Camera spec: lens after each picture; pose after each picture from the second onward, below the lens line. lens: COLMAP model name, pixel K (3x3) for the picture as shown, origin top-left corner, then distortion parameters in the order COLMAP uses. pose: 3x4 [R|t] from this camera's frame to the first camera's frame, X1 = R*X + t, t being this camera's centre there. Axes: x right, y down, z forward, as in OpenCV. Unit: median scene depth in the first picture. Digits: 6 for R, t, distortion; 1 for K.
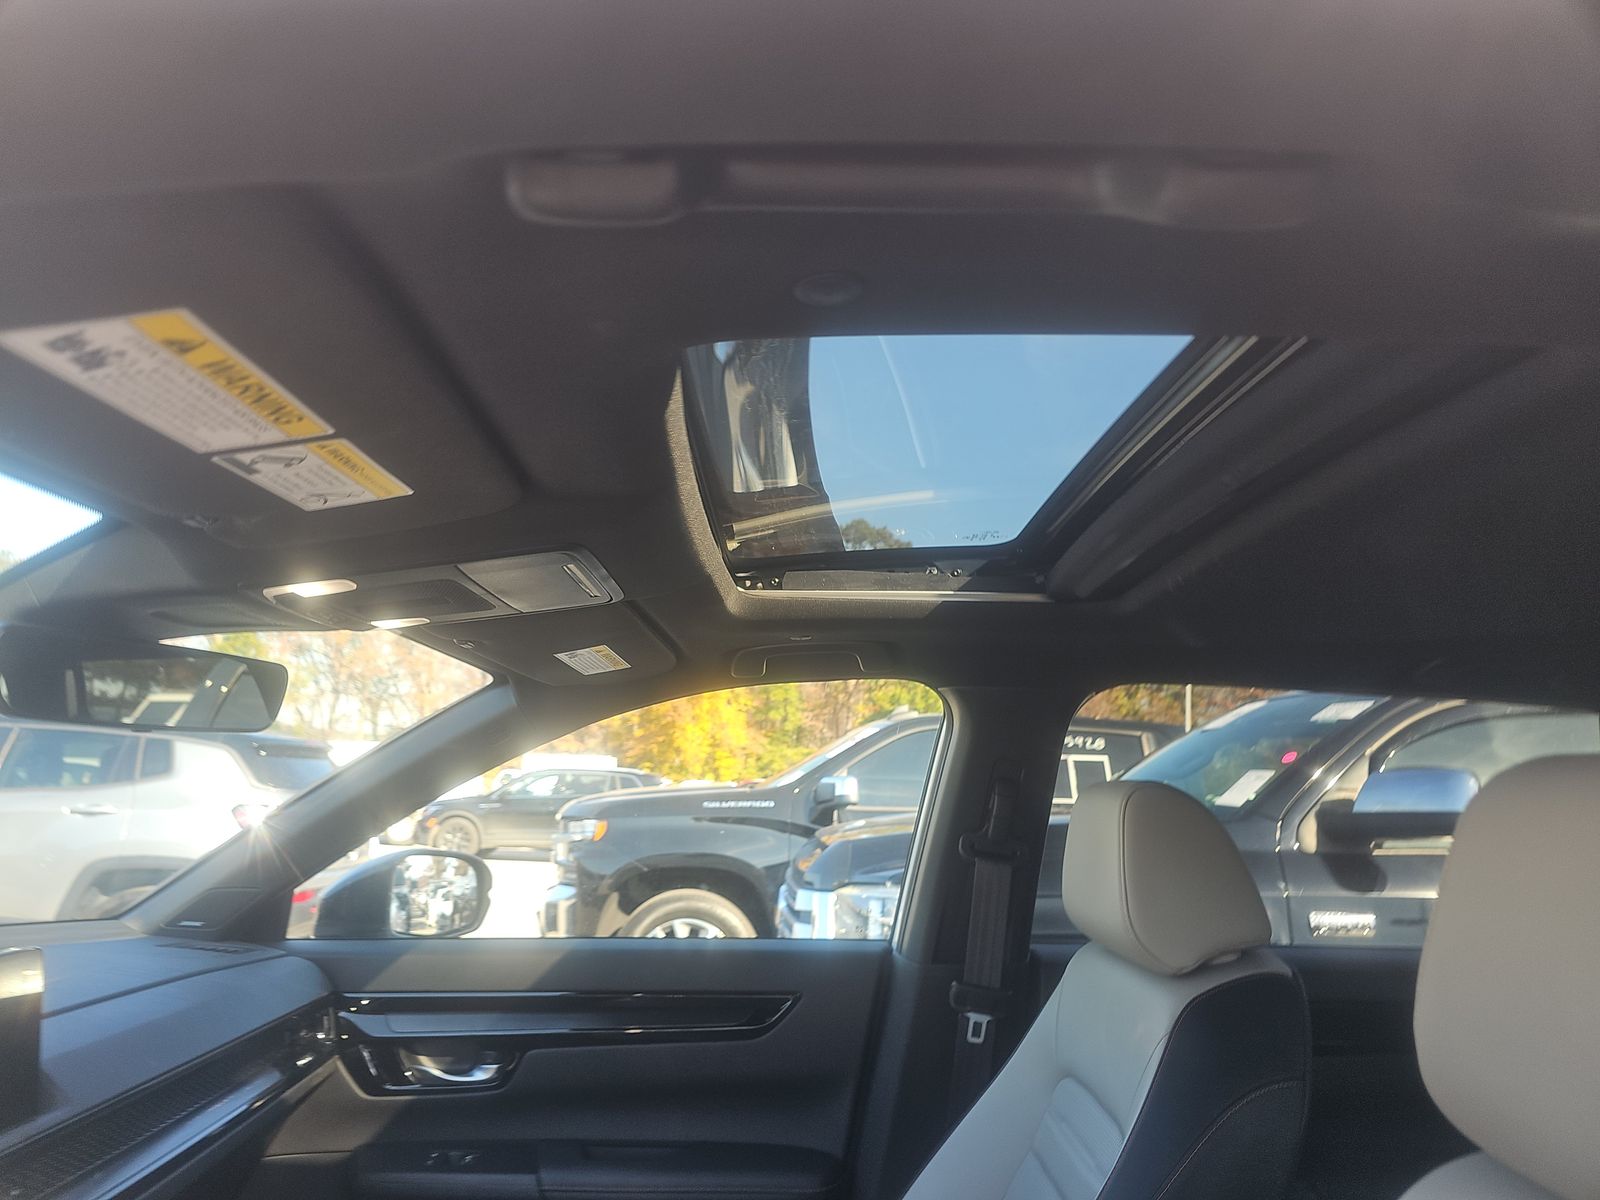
lens RADIAL K [[1046.3, 0, 795.0], [0, 1046.3, 608.4], [0, 0, 1]] dist [0.046529, -0.035928]
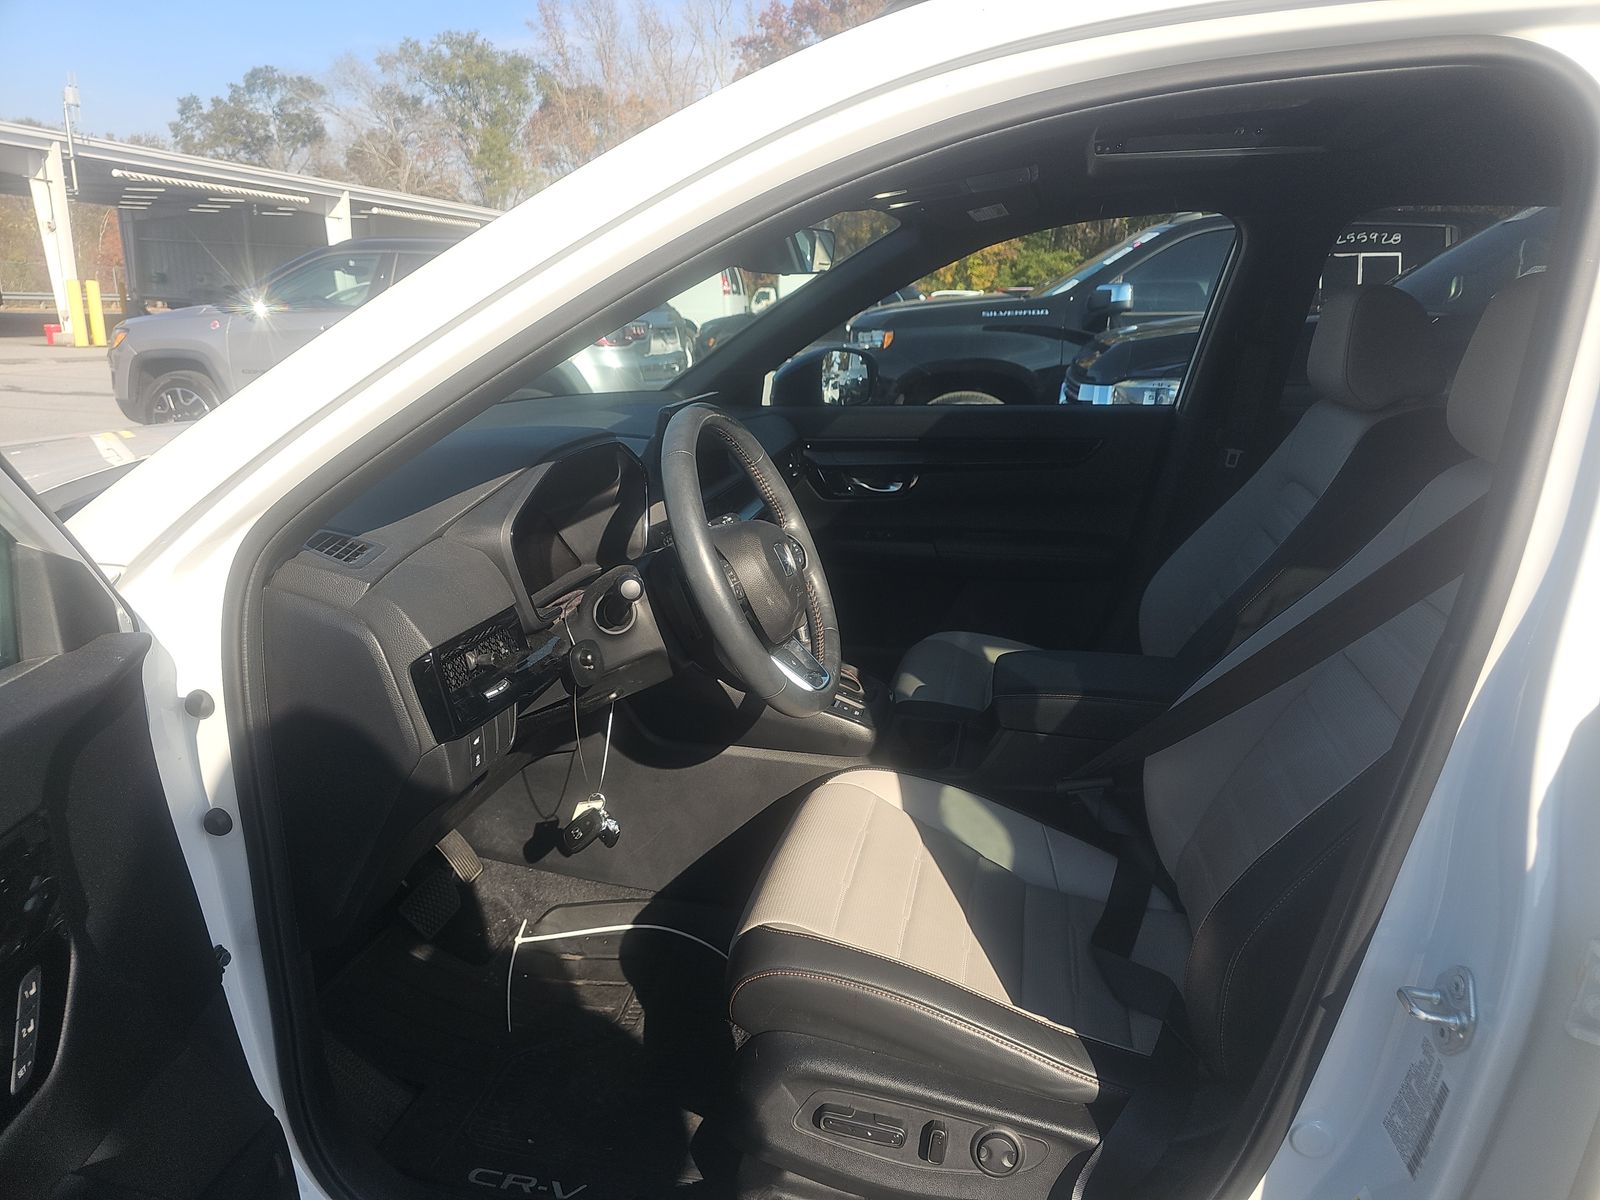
lens RADIAL K [[1046.3, 0, 795.0], [0, 1046.3, 608.4], [0, 0, 1]] dist [0.046529, -0.035928]
pose [[0.974737, 0.040673, -0.219620, -0.025250], [0.060269, 0.898912, 0.433965, -0.026009], [0.215070, -0.436238, 0.873751, -0.141190]]
